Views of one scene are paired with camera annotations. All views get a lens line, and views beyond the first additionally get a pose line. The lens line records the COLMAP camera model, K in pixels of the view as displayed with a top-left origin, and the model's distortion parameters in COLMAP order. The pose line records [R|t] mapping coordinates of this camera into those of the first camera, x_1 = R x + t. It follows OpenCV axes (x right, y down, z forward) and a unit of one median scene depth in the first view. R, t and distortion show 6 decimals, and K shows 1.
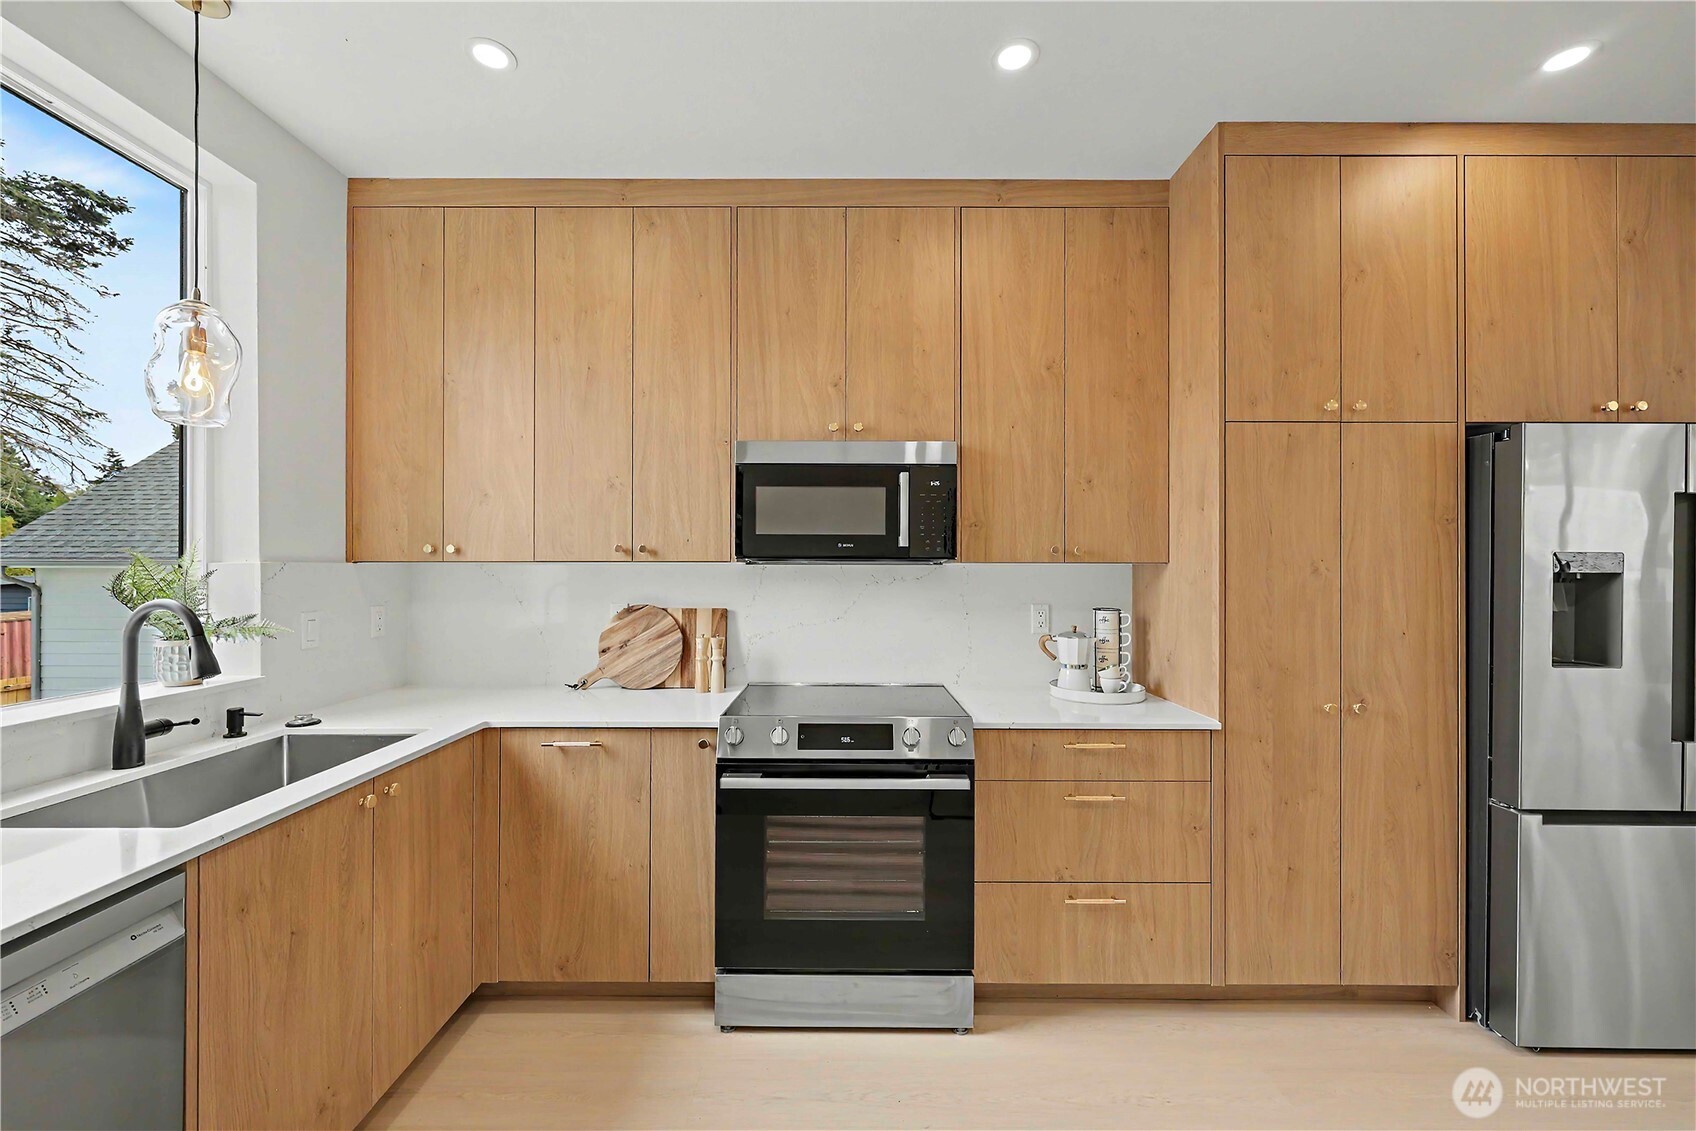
lens RADIAL K [[687.5, 0, 858.8], [0, 687.5, 568.3], [0, 0, 1]] dist [-0.000556, 0.000497]
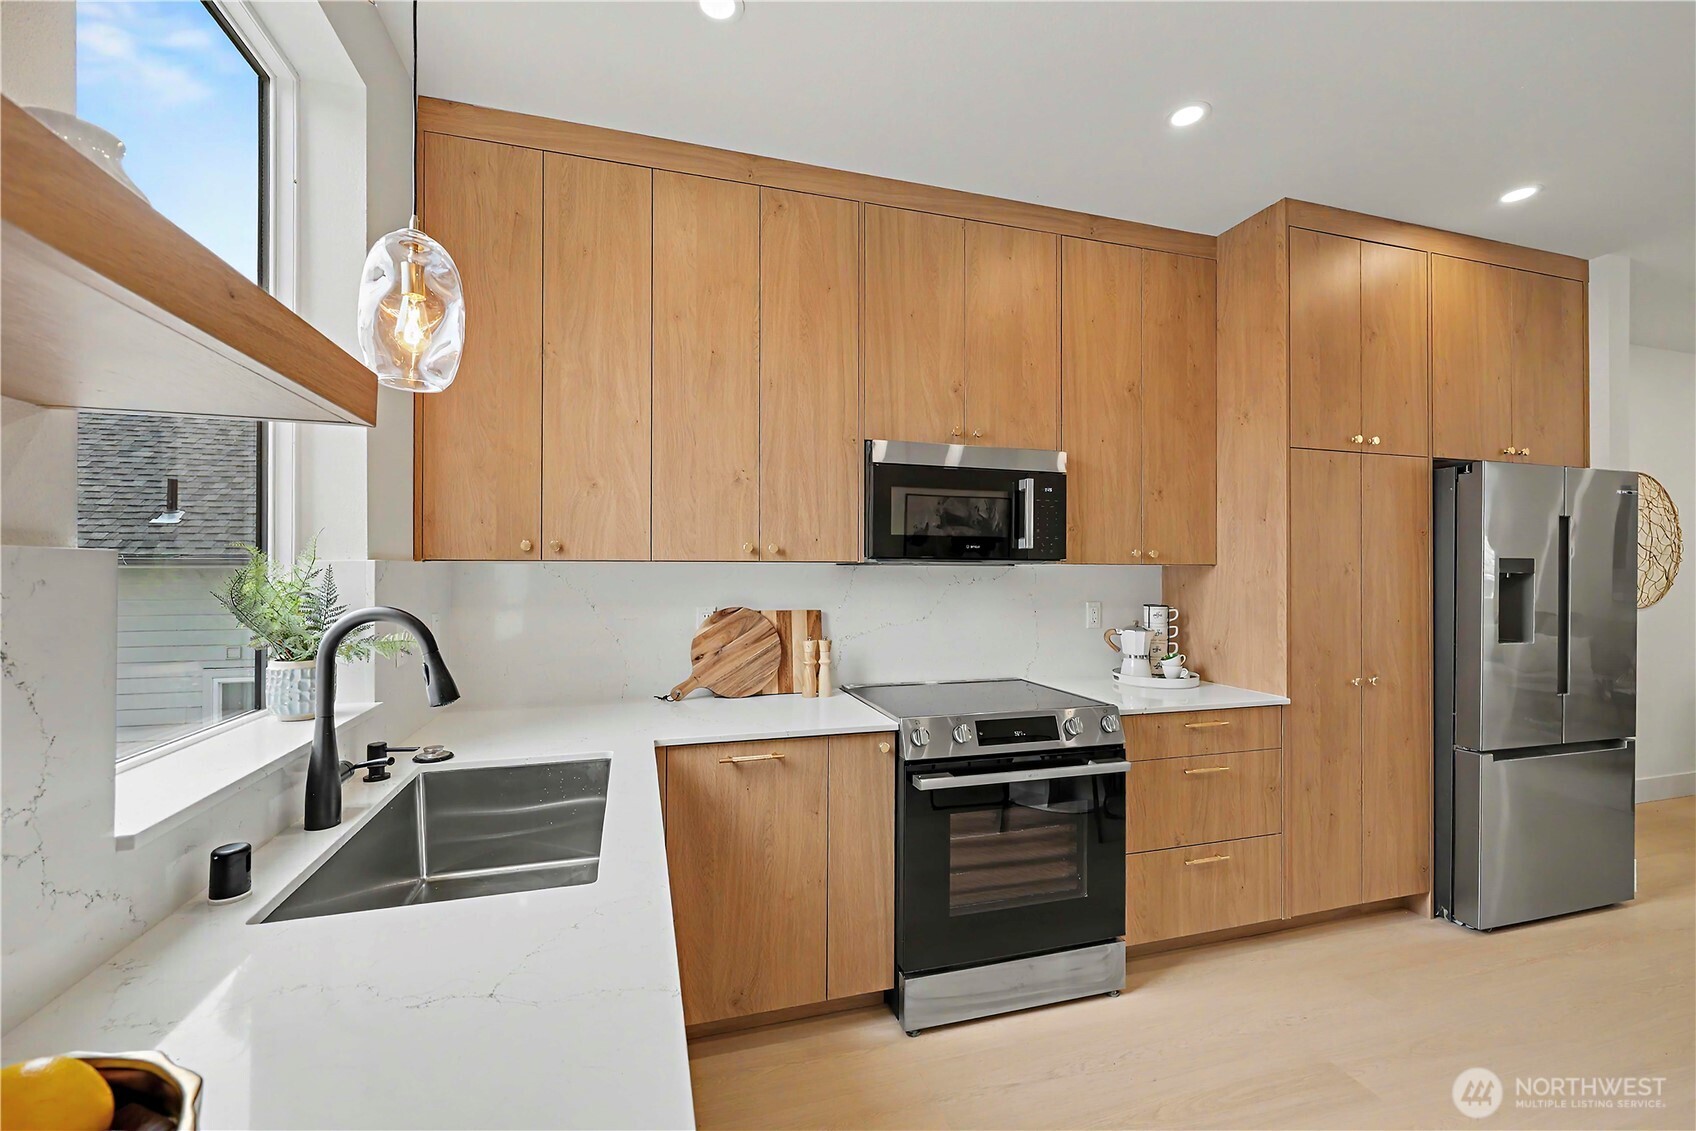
lens RADIAL K [[687.5, 0, 862.5], [0, 687.5, 566.2], [0, 0, 1]] dist [-0.000556, 0.000497]
pose [[0.957531, 0.002637, 0.288318, -0.520863], [-0.001526, 0.999991, -0.004076, 0.000372], [-0.288326, 0.003463, 0.957526, 0.065049]]
